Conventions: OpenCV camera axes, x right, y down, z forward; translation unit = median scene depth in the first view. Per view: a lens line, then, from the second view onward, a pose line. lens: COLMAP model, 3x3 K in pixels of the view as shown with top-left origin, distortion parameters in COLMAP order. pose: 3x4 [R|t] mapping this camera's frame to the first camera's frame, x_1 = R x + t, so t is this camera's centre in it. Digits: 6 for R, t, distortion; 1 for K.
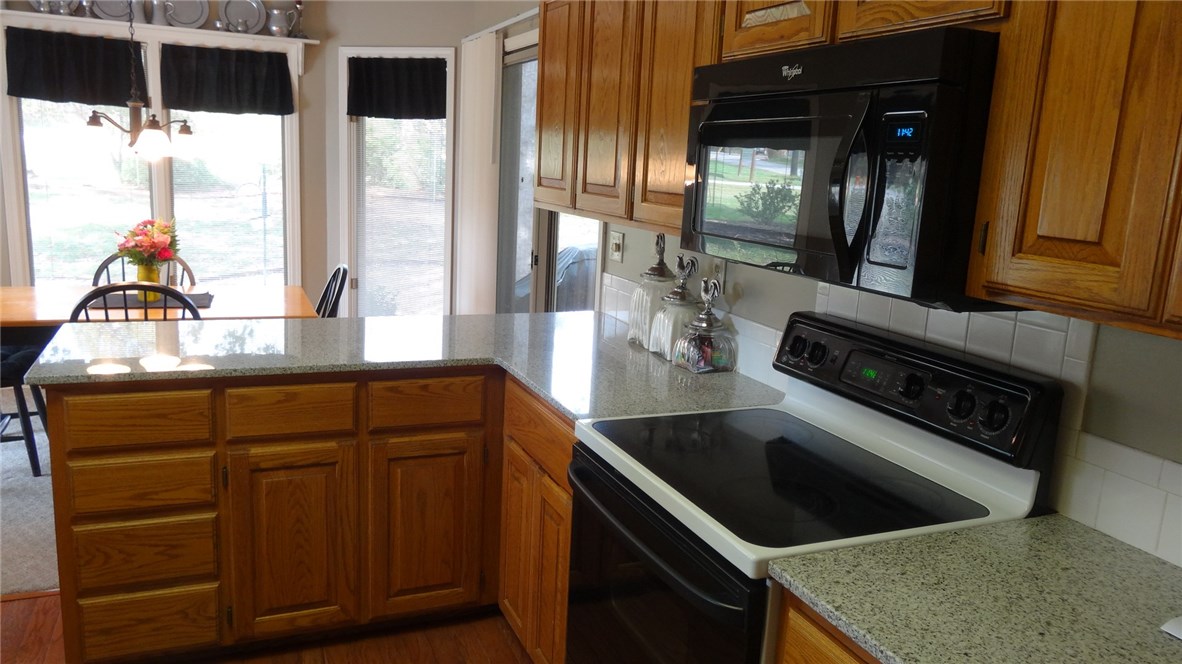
lens RADIAL K [[864.8, 0, 591.0], [0, 864.8, 332.0], [0, 0, 1]] dist [0.000112, -0.006328]
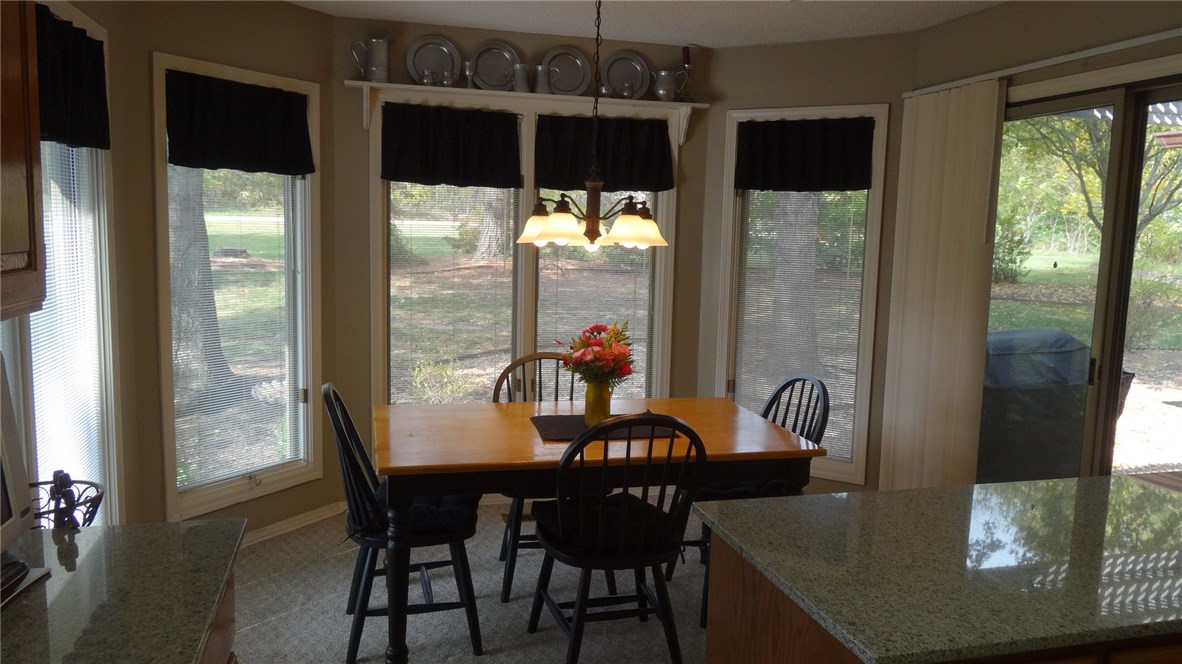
lens RADIAL K [[870.4, 0, 591.0], [0, 870.4, 332.0], [0, 0, 1]] dist [-0.000775, -0.002812]
pose [[0.990043, -0.009465, -0.140448, -0.320660], [-0.000997, 0.997240, -0.074232, -0.050286], [0.140763, 0.073633, 0.987301, 0.157165]]
